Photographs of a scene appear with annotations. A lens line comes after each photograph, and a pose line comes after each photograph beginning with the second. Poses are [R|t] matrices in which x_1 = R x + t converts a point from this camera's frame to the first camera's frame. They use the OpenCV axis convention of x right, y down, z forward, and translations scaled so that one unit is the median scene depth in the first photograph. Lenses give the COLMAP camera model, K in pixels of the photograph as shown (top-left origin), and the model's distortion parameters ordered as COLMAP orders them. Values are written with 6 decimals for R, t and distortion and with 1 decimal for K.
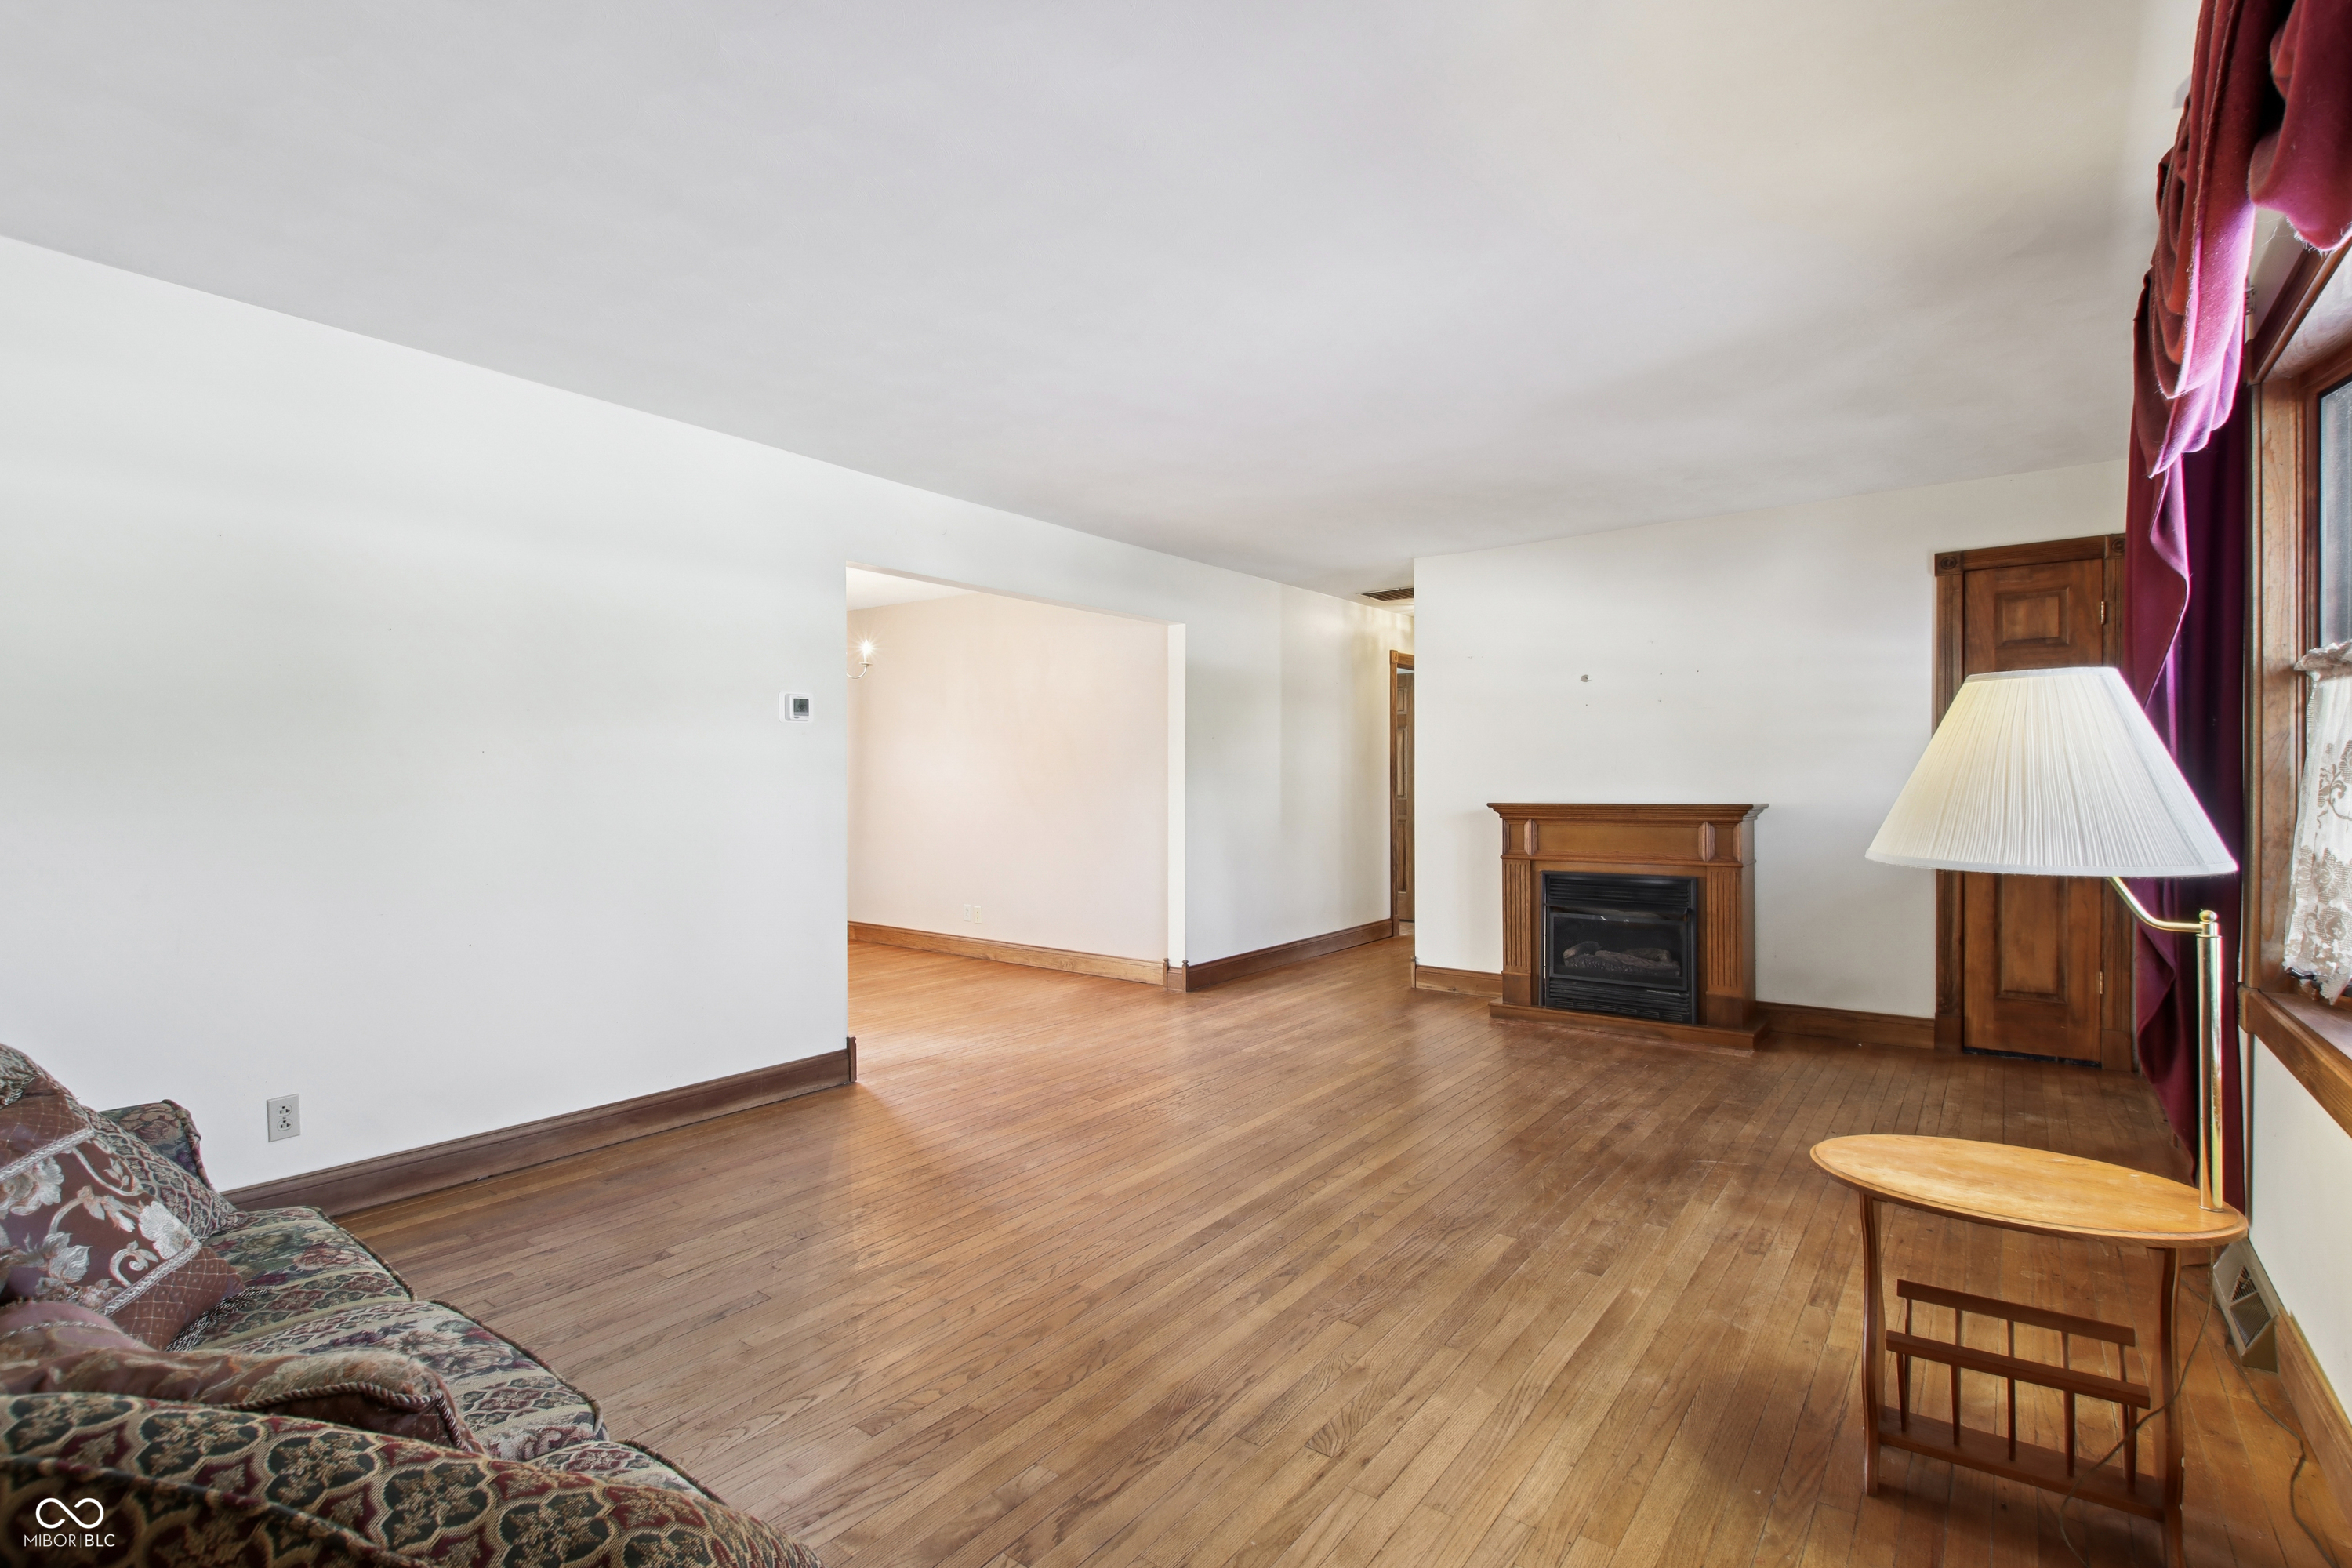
lens RADIAL K [[1087.1, 0, 1176.0], [0, 1087.1, 784.0], [0, 0, 1]] dist [0.010124, -0.000249]
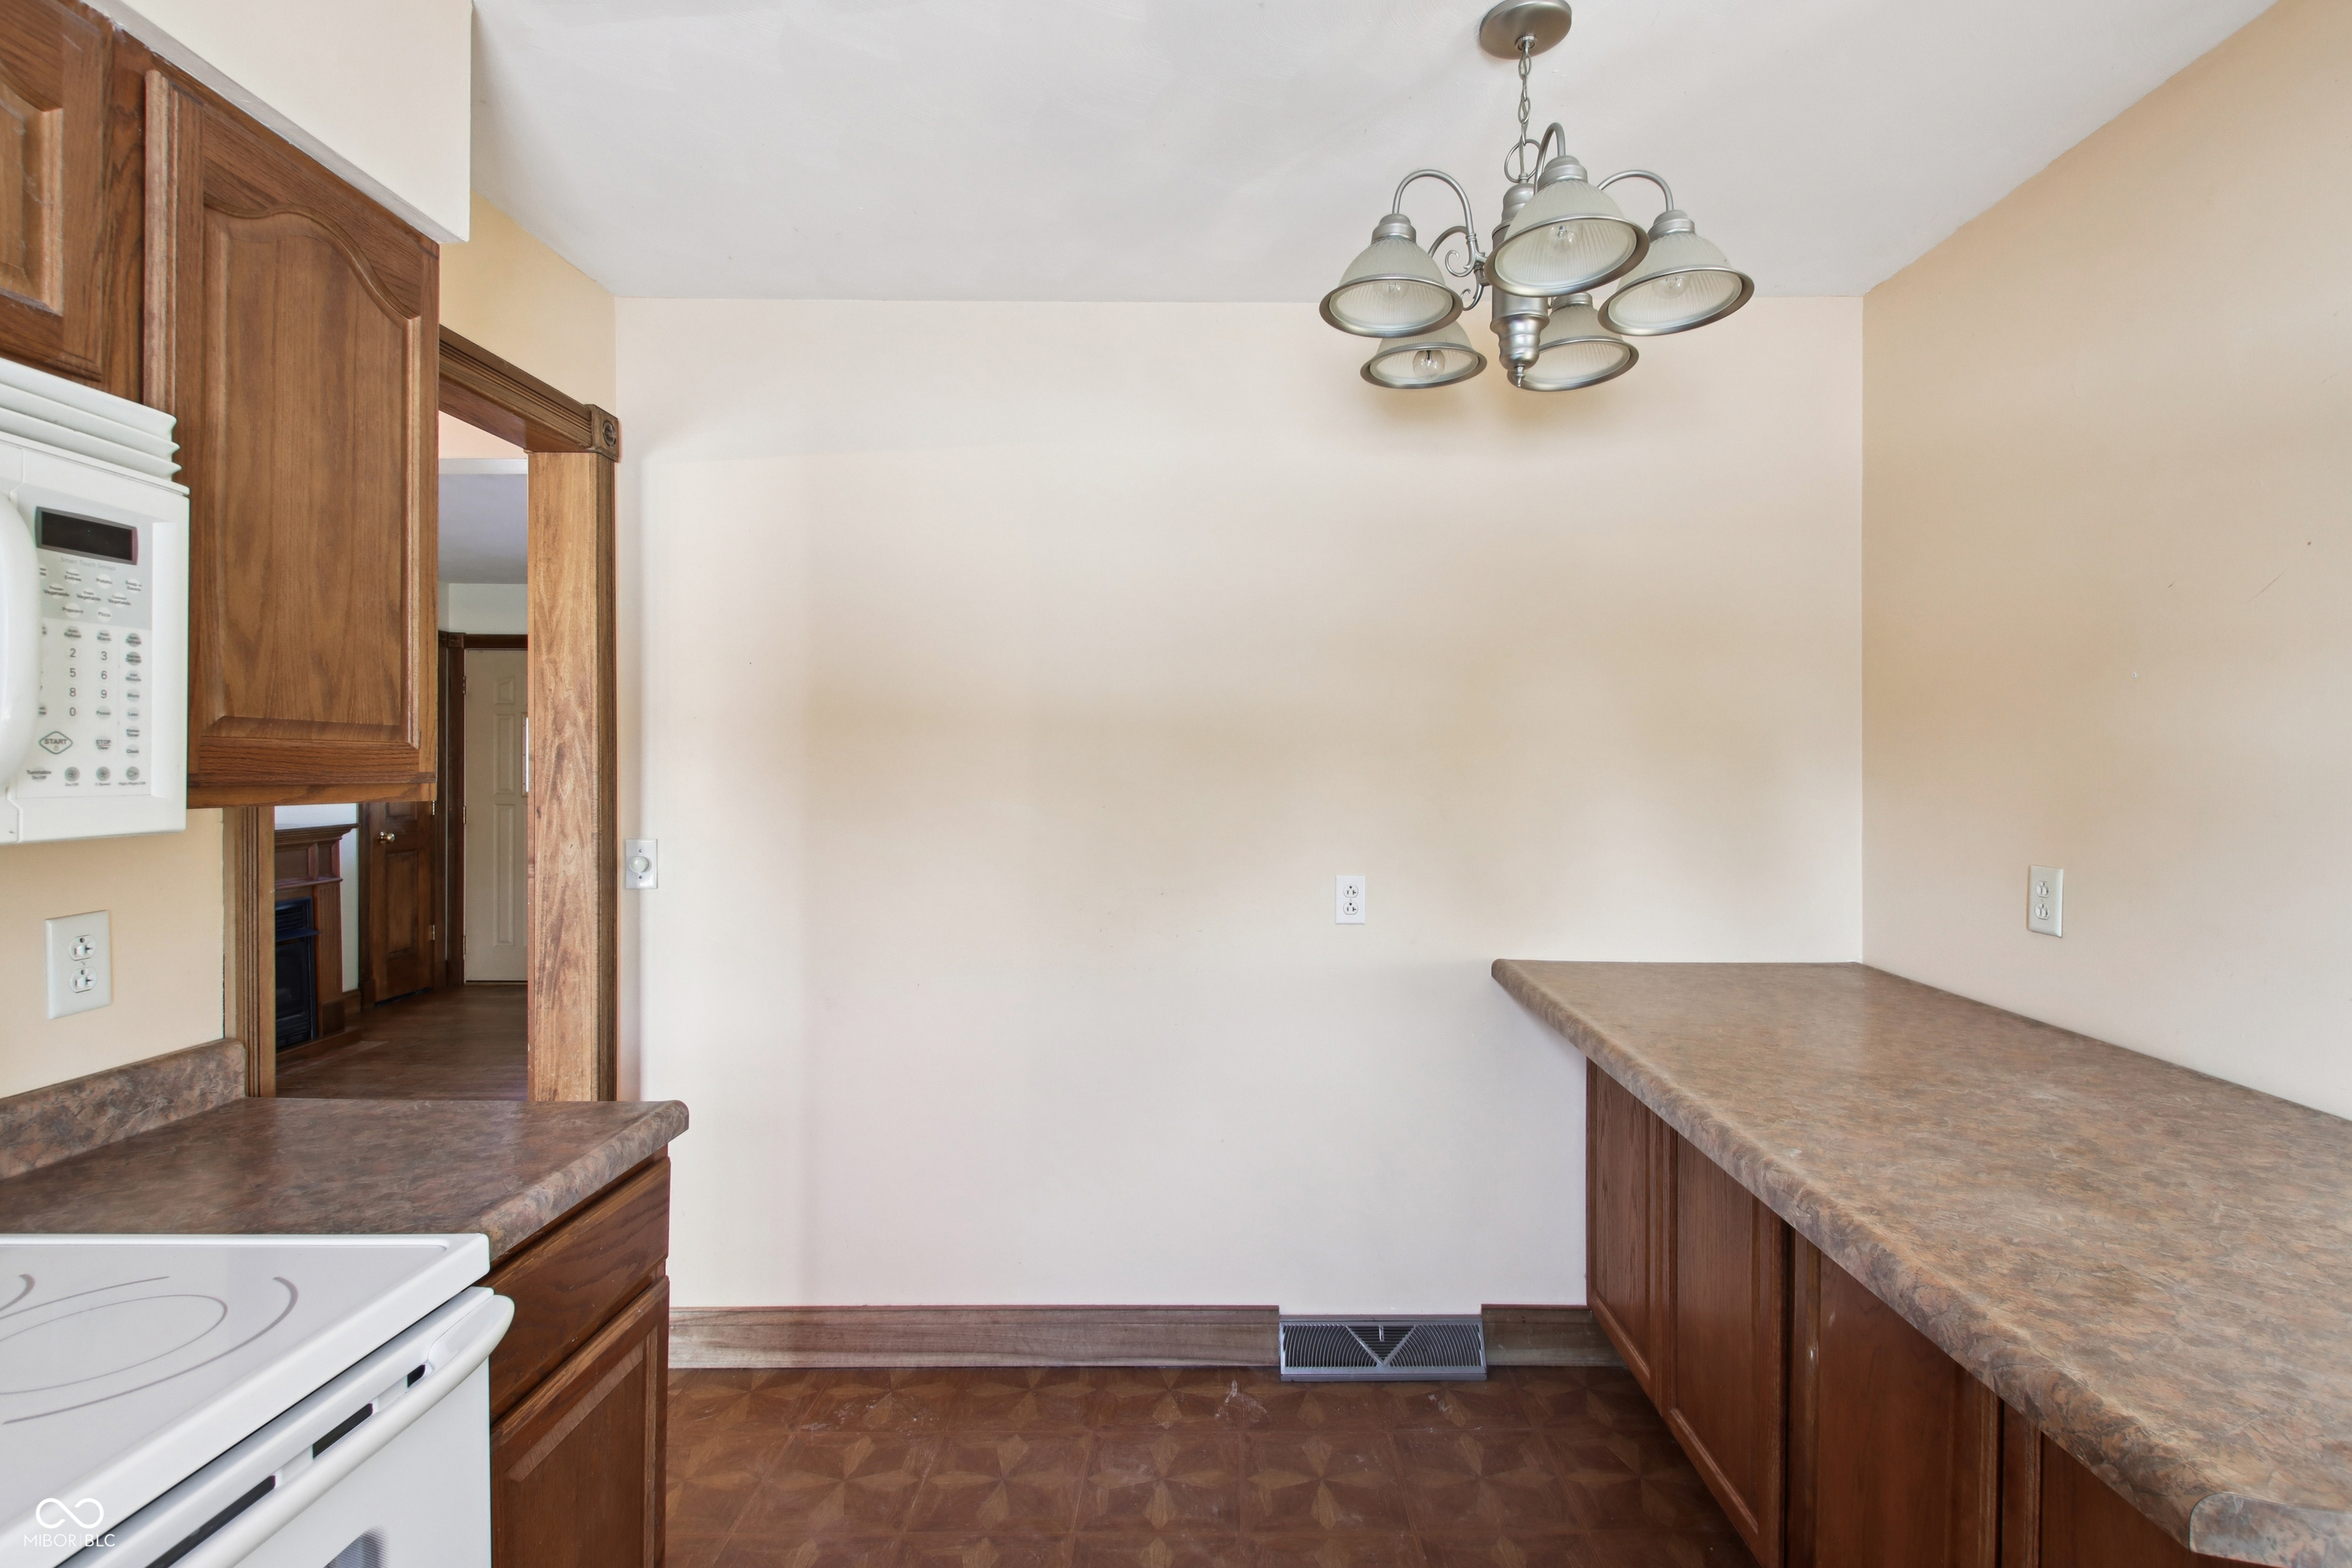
lens RADIAL K [[1097.9, 0, 1218.3], [0, 1097.9, 774.1], [0, 0, 1]] dist [0.018195, -0.016419]
pose [[-0.607404, -0.005244, 0.794376, -0.950089], [0.005012, 0.999933, 0.010434, -0.040760], [-0.794378, 0.010319, -0.607337, 1.026425]]
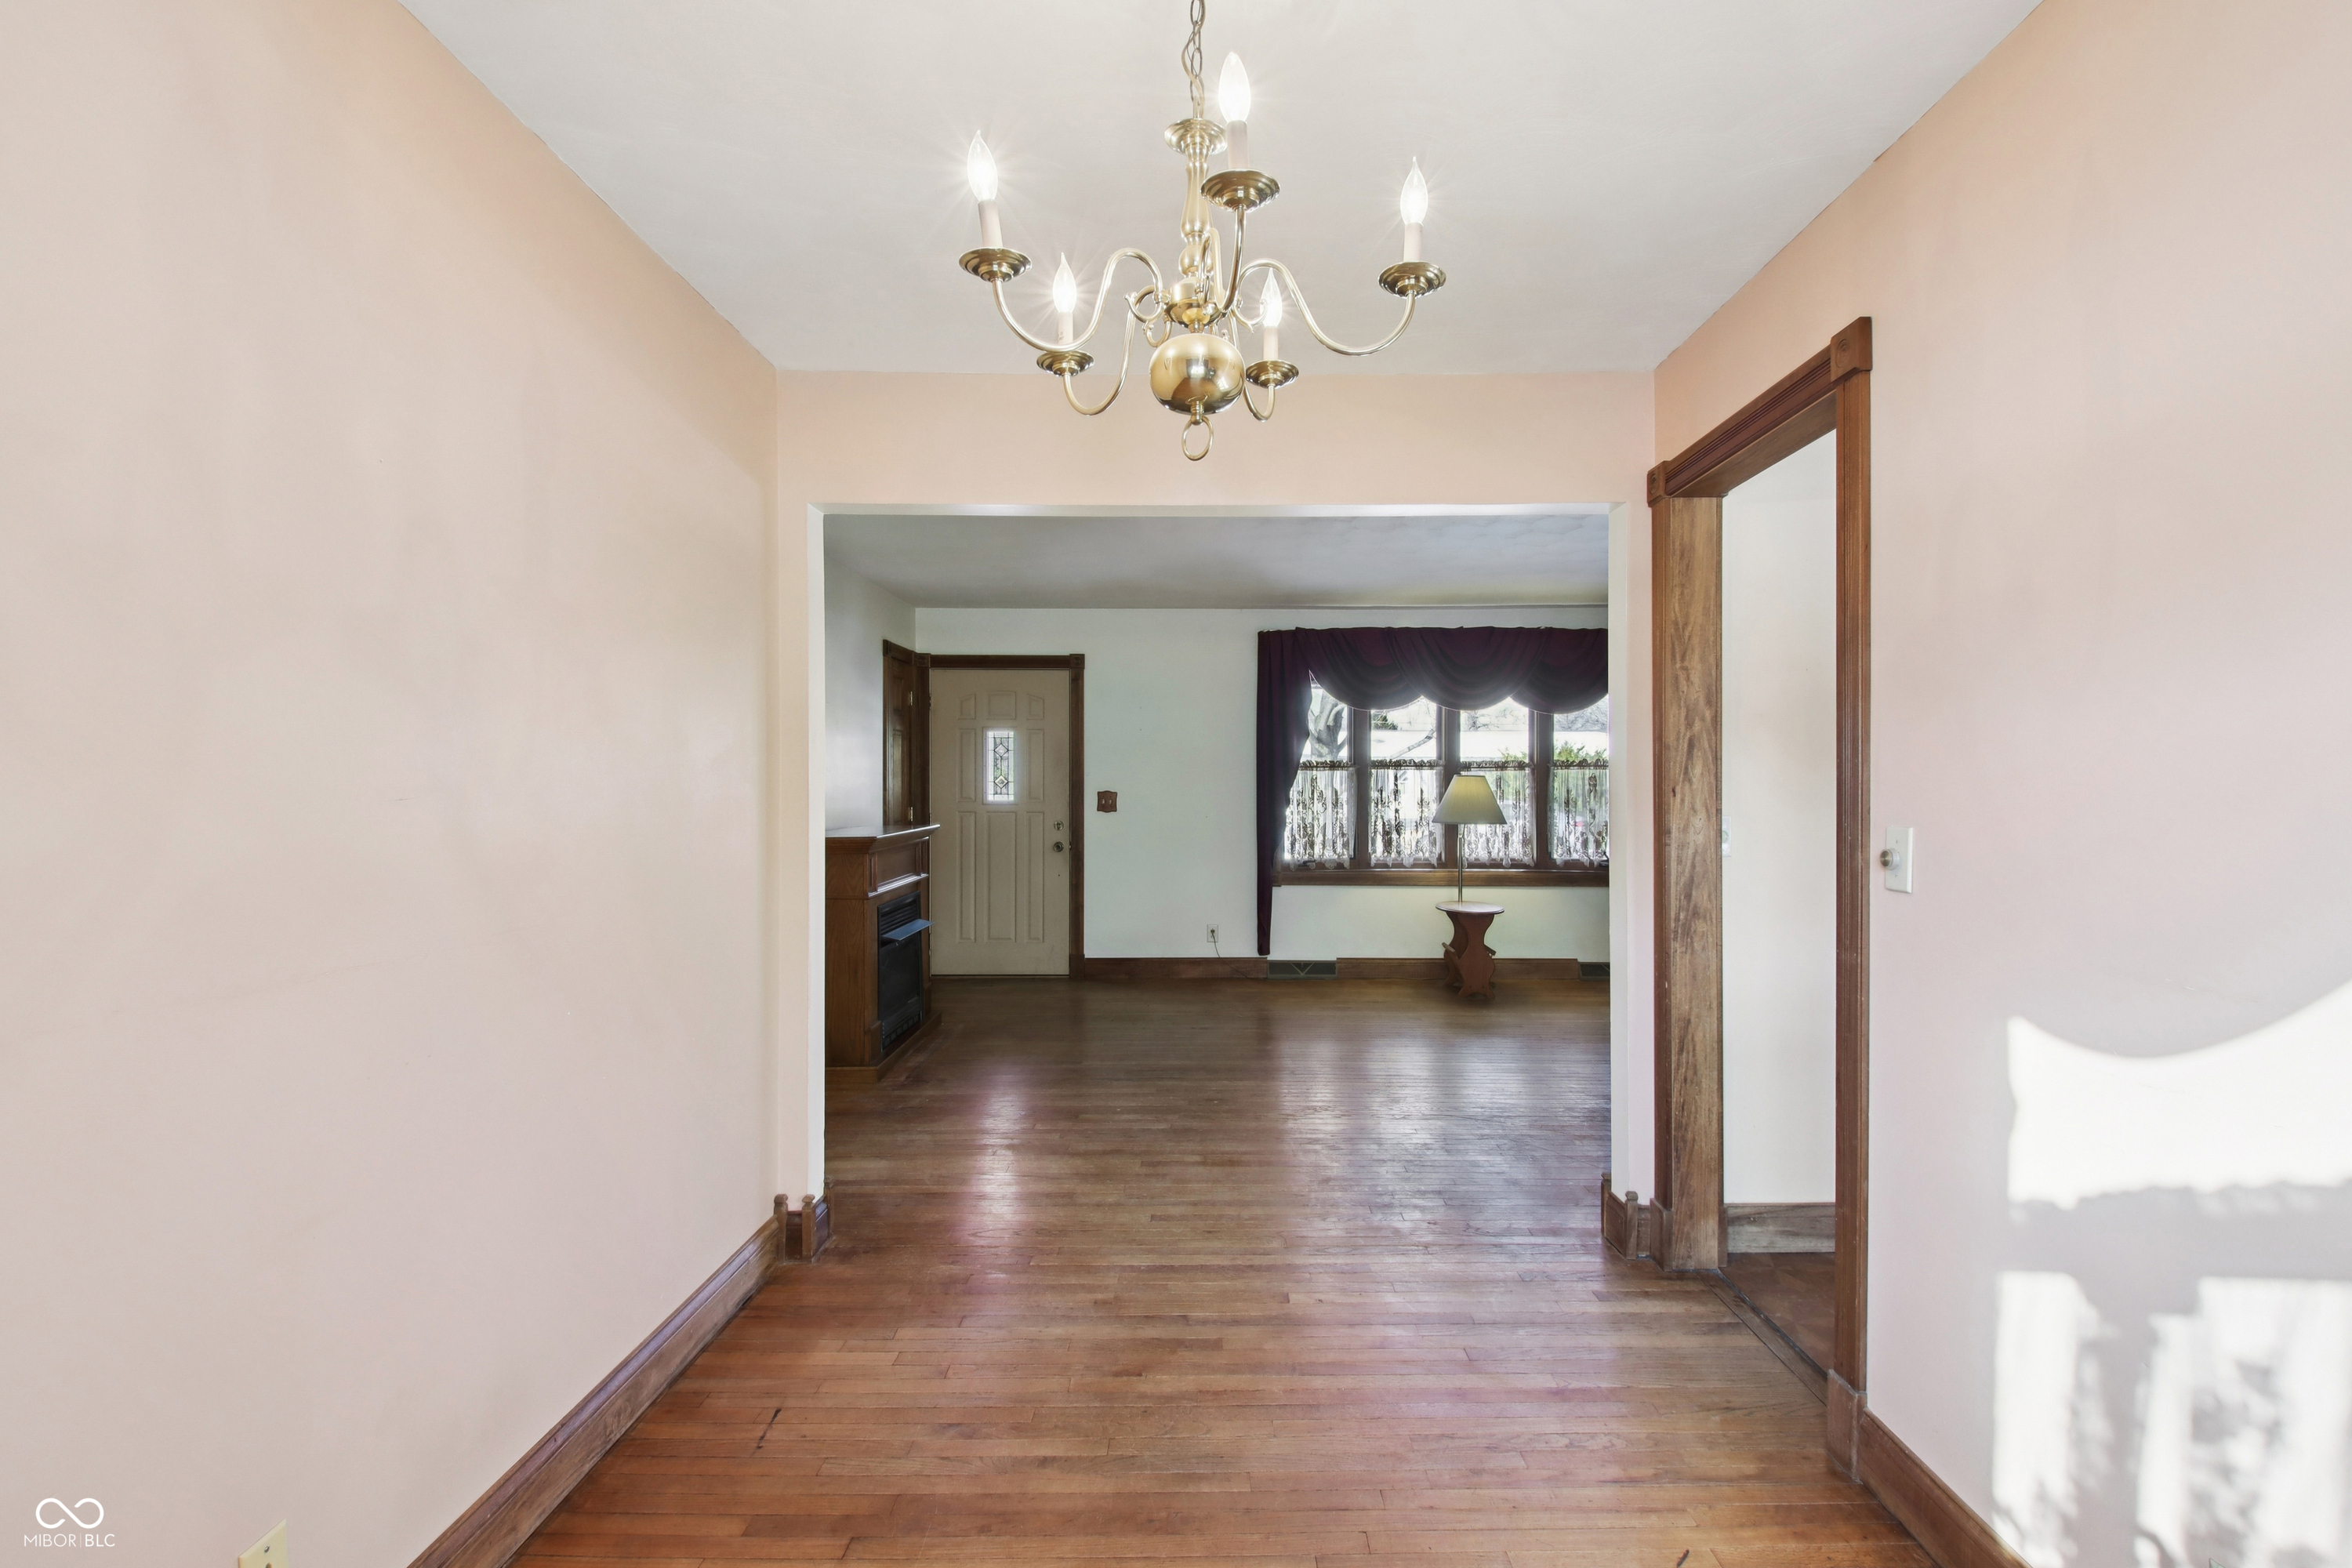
lens RADIAL K [[1094.7, 0, 1217.8], [0, 1094.7, 786.5], [0, 0, 1]] dist [0.001064, -0.014988]
pose [[-0.604703, 0.003911, 0.796441, -0.685164], [0.005717, 0.999983, -0.000570, -0.023210], [-0.796430, 0.004209, -0.604716, 1.555655]]
